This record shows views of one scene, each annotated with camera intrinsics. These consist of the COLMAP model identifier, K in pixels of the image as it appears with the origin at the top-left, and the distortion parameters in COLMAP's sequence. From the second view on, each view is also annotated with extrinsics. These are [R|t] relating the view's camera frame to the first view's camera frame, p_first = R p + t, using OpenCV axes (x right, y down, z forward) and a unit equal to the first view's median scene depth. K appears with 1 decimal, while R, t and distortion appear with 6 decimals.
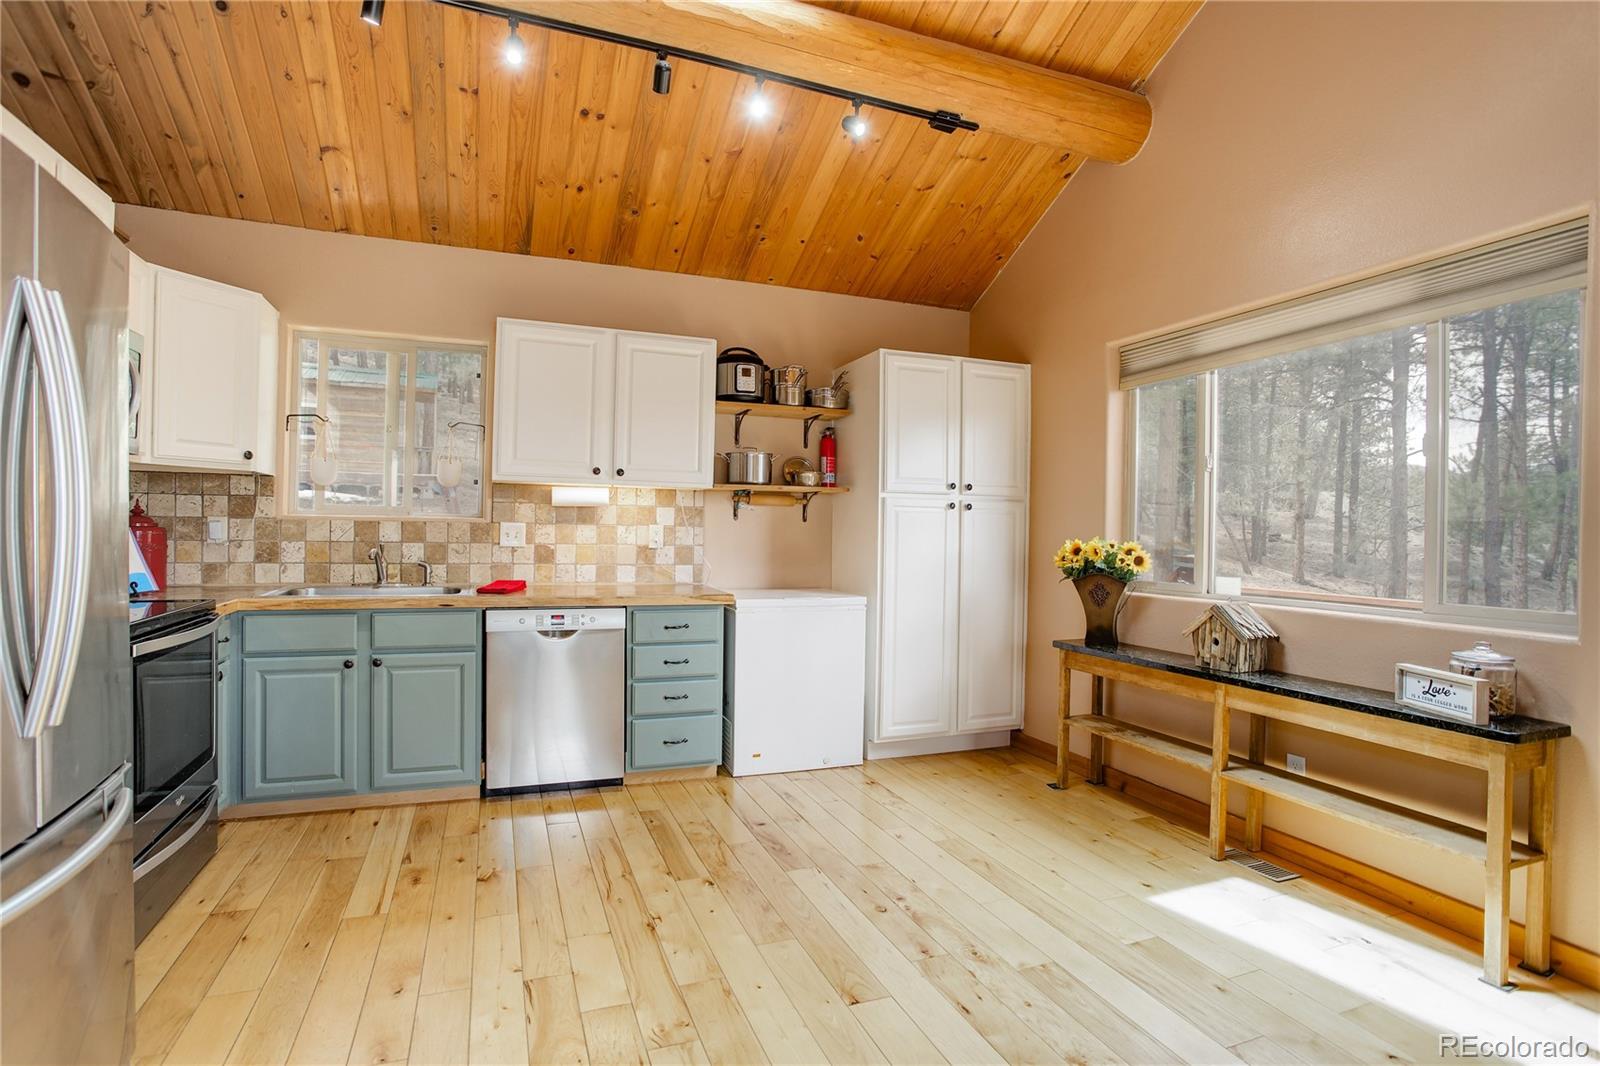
lens RADIAL K [[773.7, 0, 793.4], [0, 773.7, 533.3], [0, 0, 1]] dist [-0.064731, 0.032980]
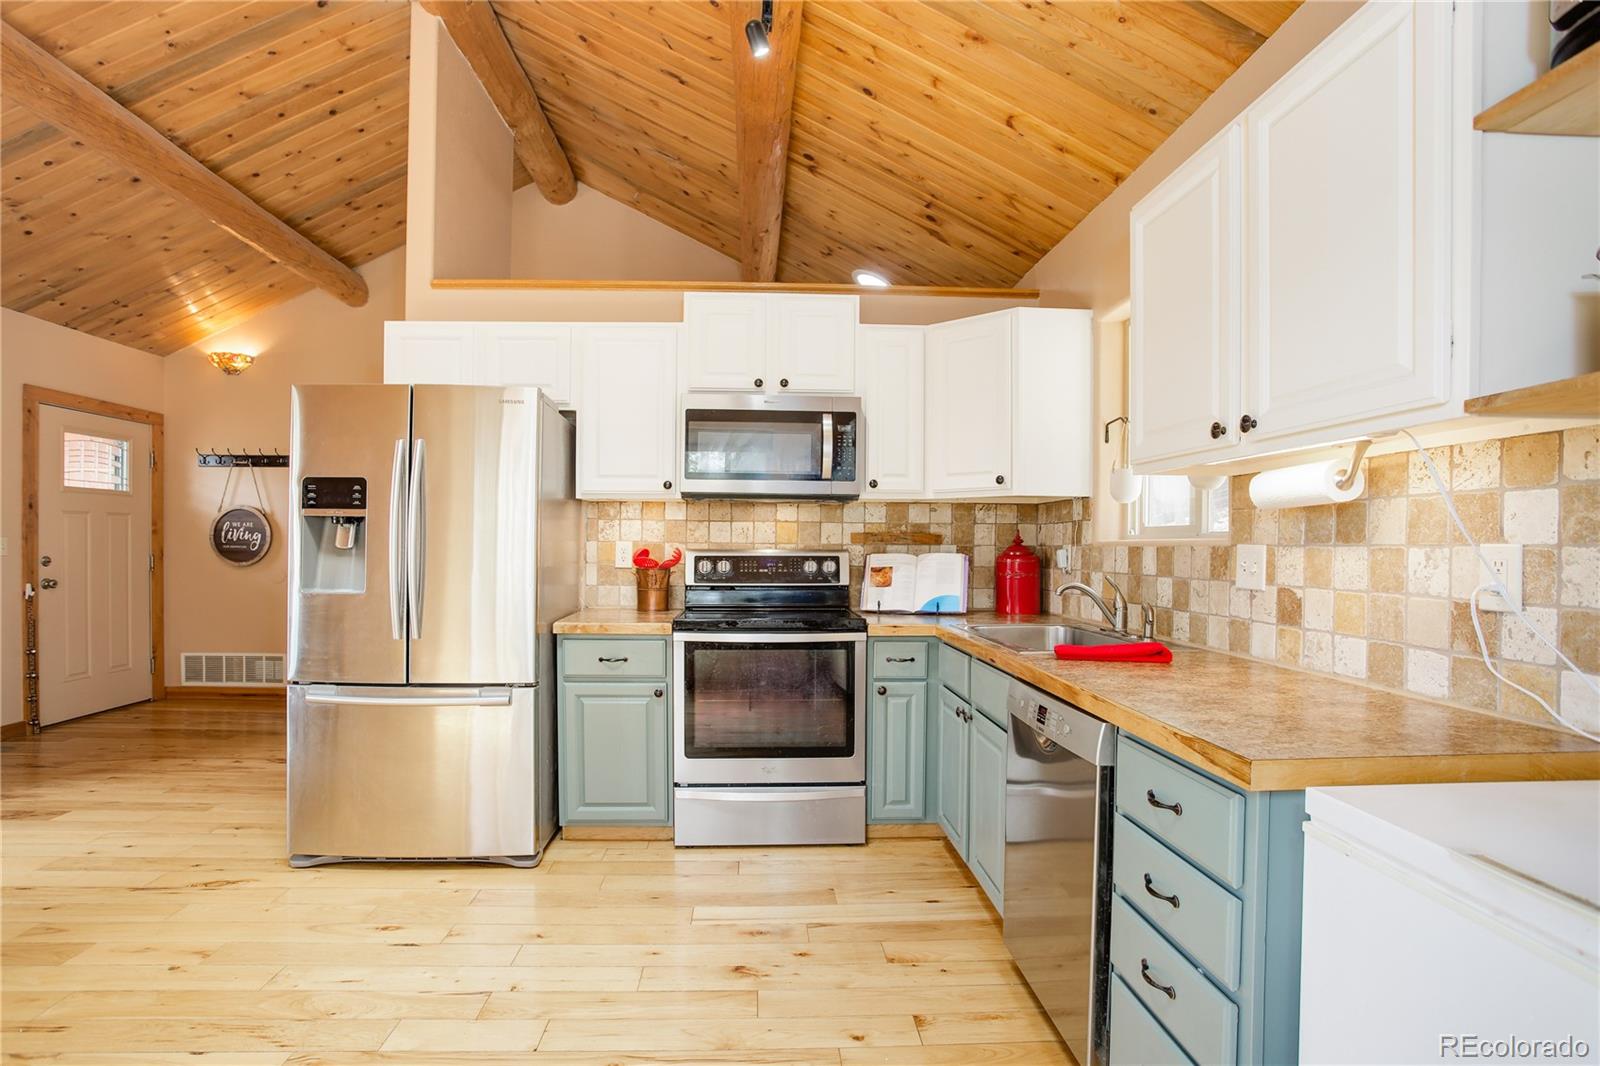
lens RADIAL K [[787.2, 0, 778.4], [0, 787.2, 551.7], [0, 0, 1]] dist [-0.053903, 0.028877]
pose [[-0.313144, -0.011804, -0.949632, 0.257431], [-0.014698, 0.999863, -0.007581, 0.000038], [0.949592, 0.011583, -0.313275, 0.844126]]
